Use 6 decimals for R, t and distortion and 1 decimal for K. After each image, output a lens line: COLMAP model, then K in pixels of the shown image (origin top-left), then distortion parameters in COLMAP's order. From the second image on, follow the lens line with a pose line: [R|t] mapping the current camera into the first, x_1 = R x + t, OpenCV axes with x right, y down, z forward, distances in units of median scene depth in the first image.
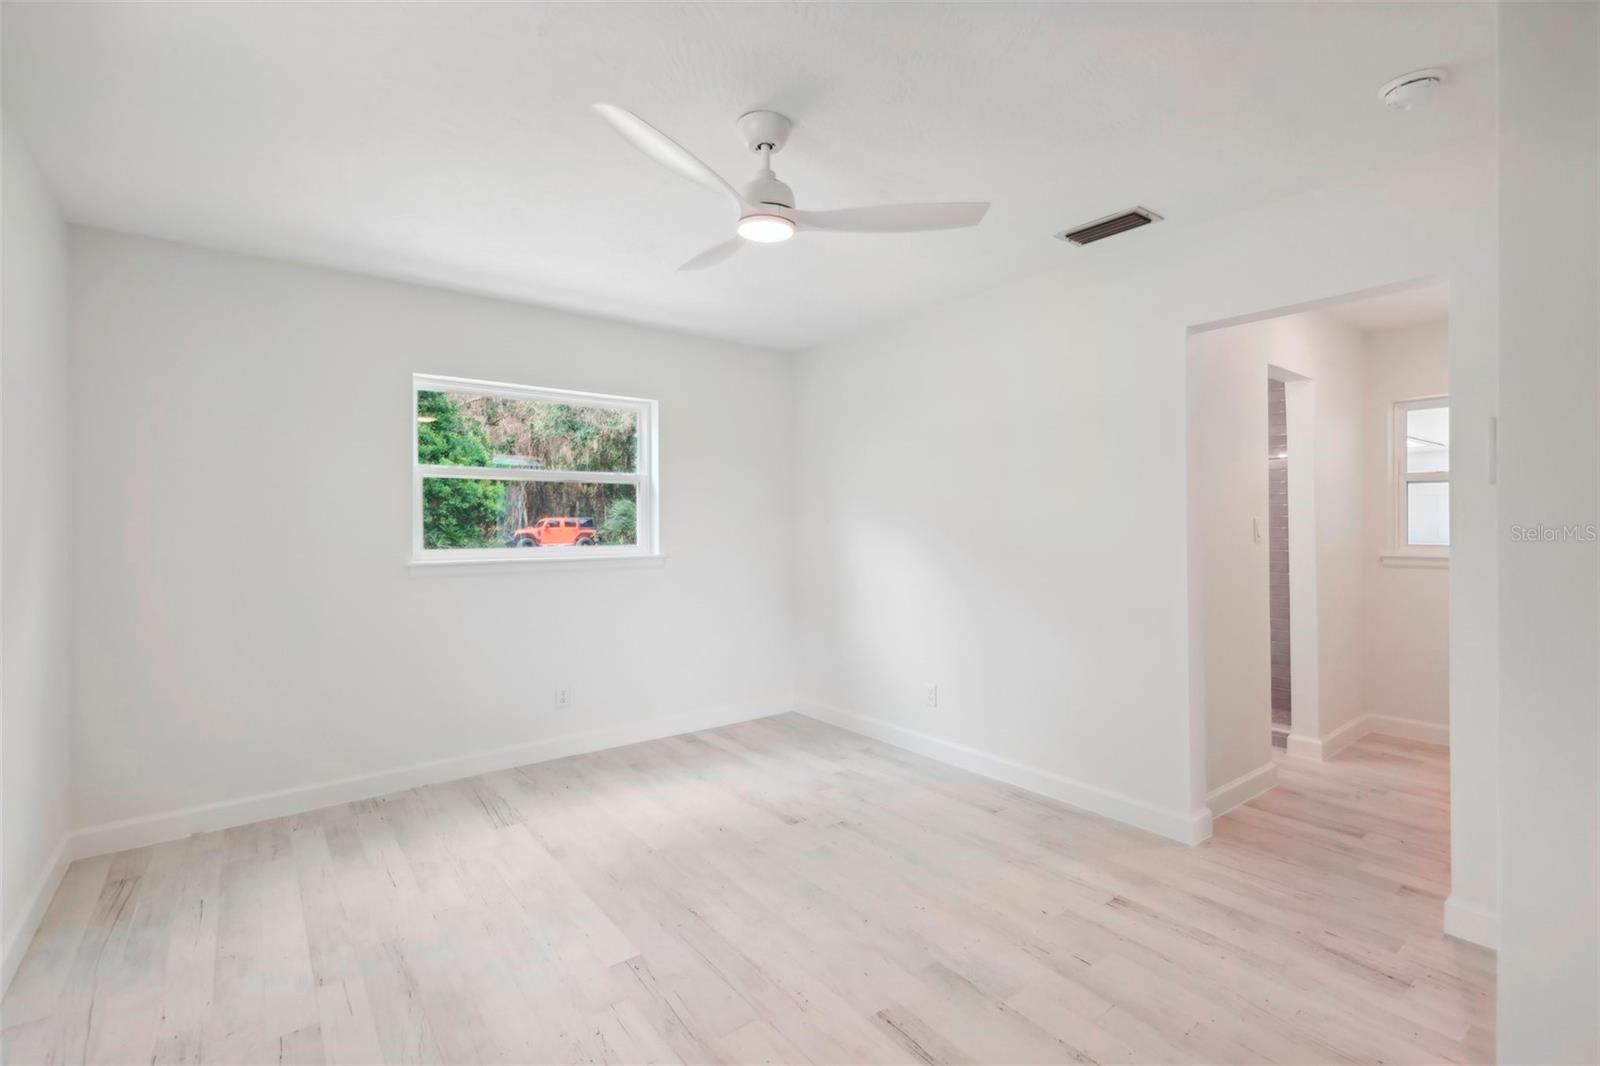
lens RADIAL K [[727.6, 0, 800.4], [0, 727.6, 525.8], [0, 0, 1]] dist [0.016655, -0.001881]
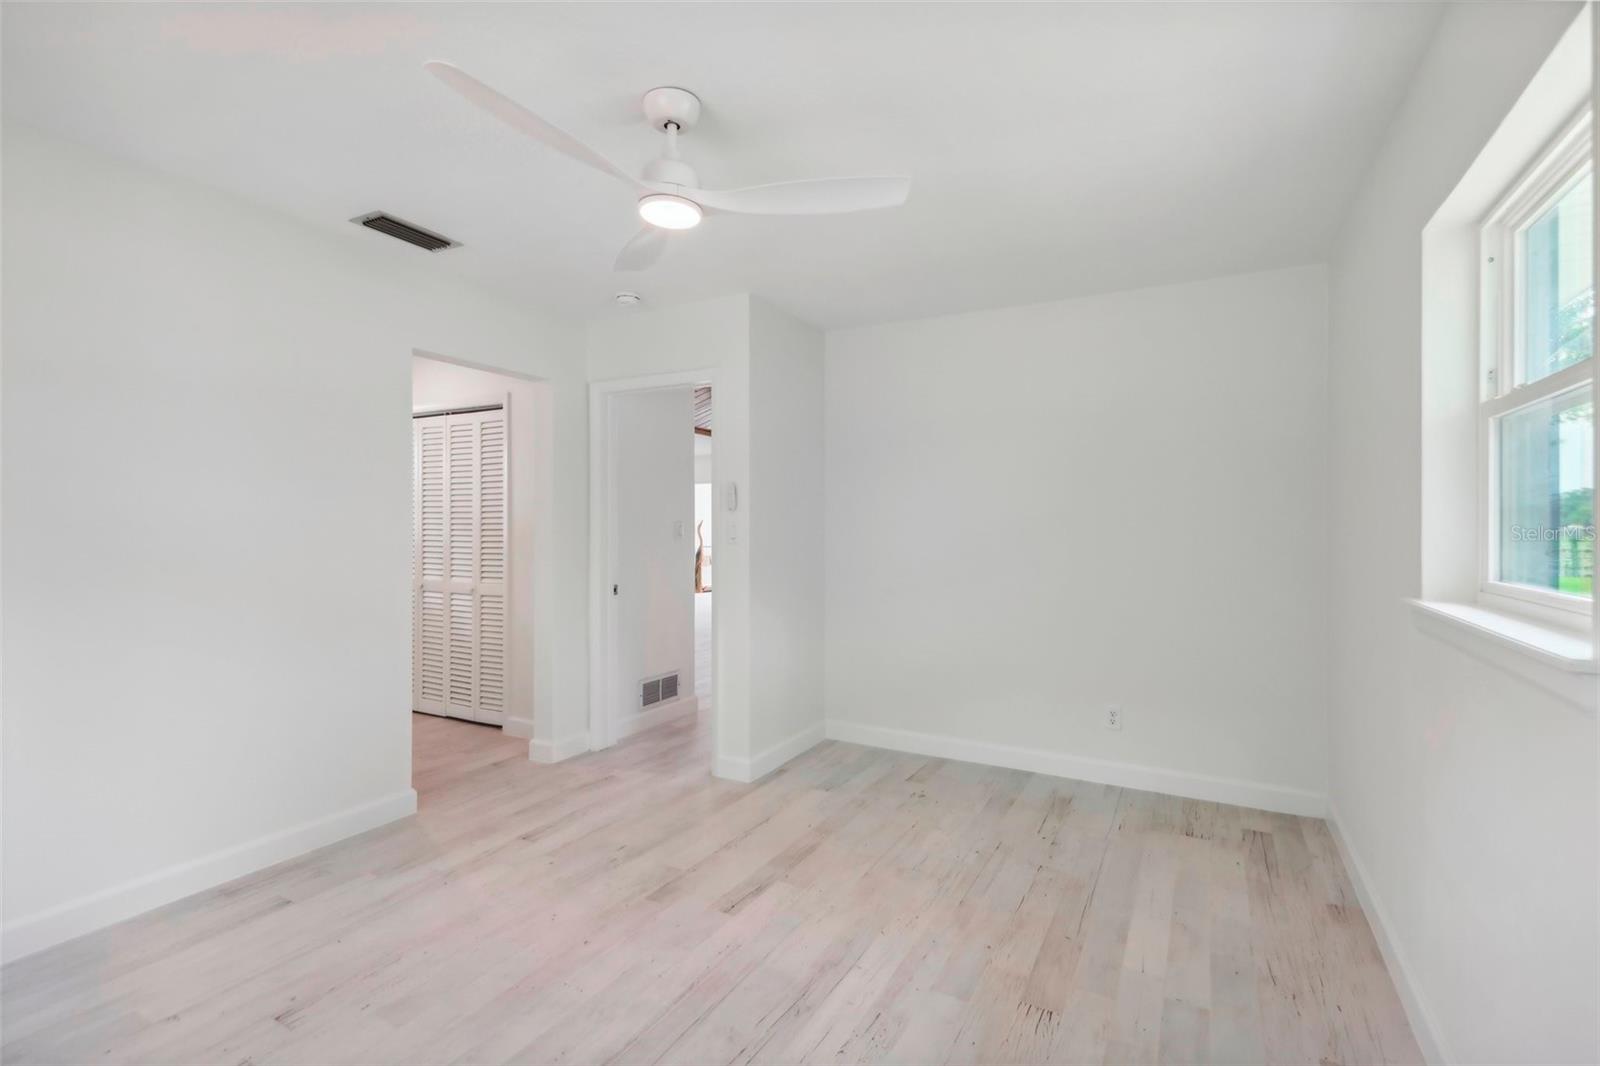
lens RADIAL K [[727.6, 0, 791.1], [0, 727.6, 526.0], [0, 0, 1]] dist [0.016655, -0.001881]
pose [[-0.384495, 0.001060, 0.923126, -0.690991], [0.003357, 0.999994, 0.000250, -0.000022], [-0.923121, 0.003196, -0.384497, 0.865831]]
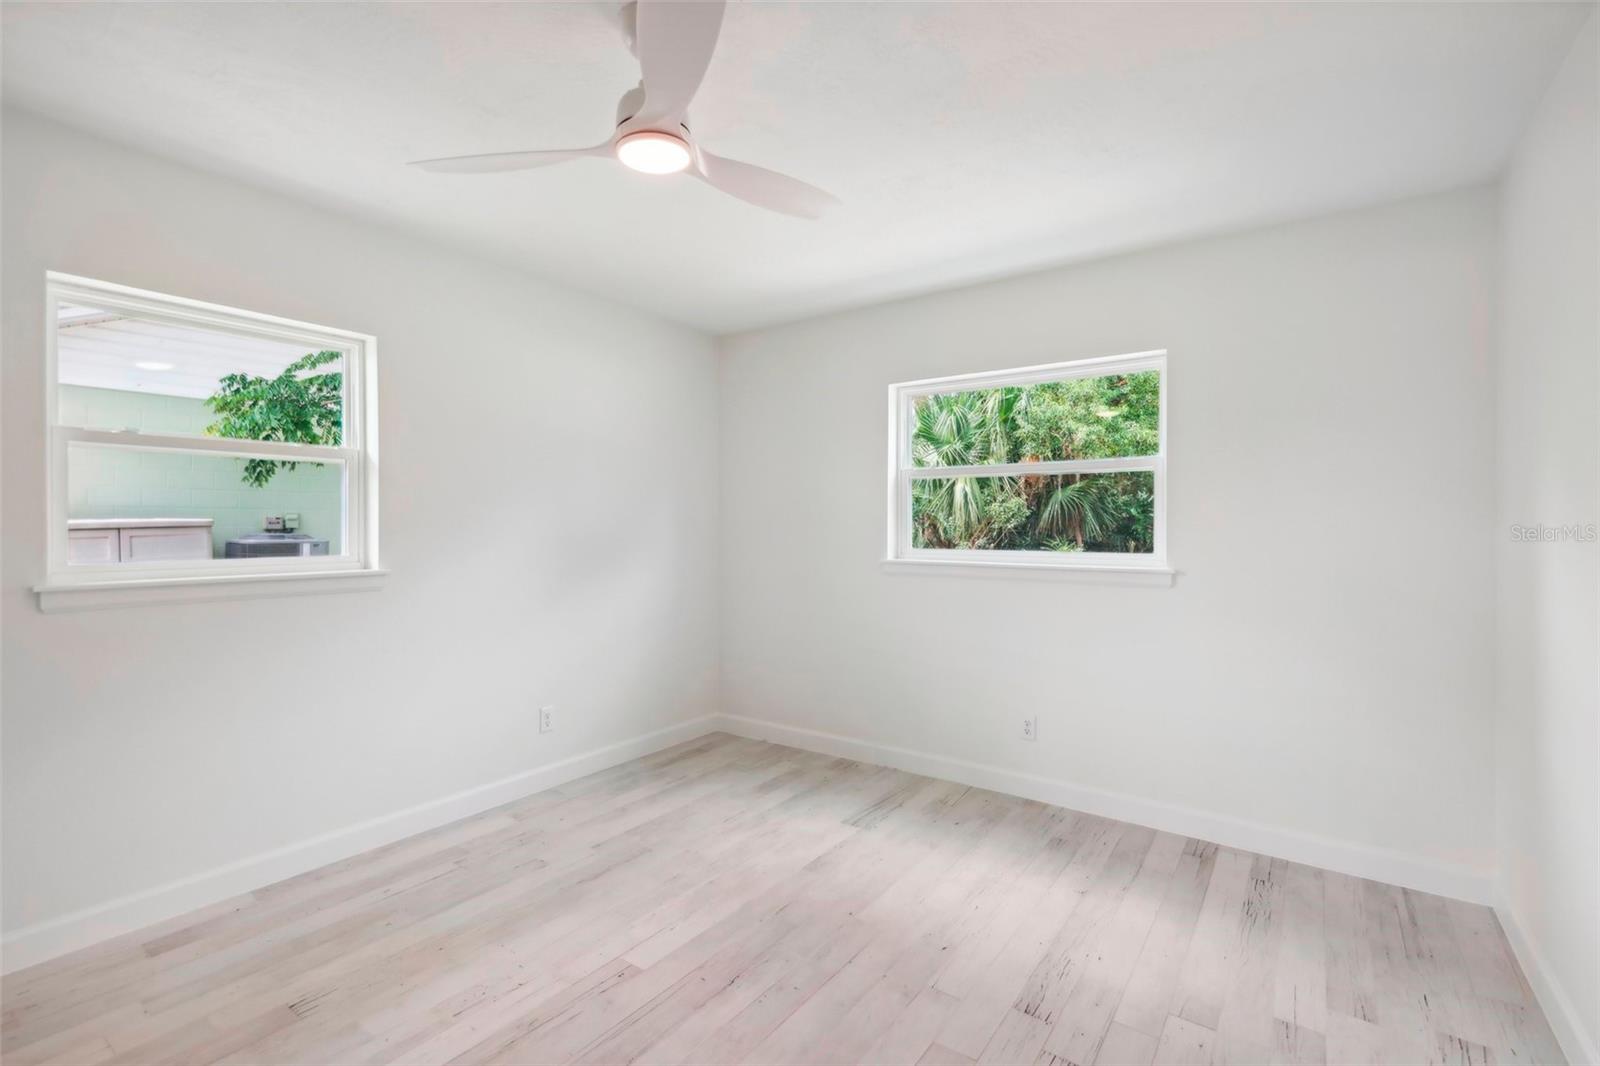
lens RADIAL K [[727.6, 0, 801.2], [0, 727.6, 527.6], [0, 0, 1]] dist [0.016655, -0.001881]
pose [[0.283048, 0.008532, -0.959068, 0.541699], [-0.007147, 0.999951, 0.006786, -0.003759], [0.959079, 0.004934, 0.283096, 0.658520]]
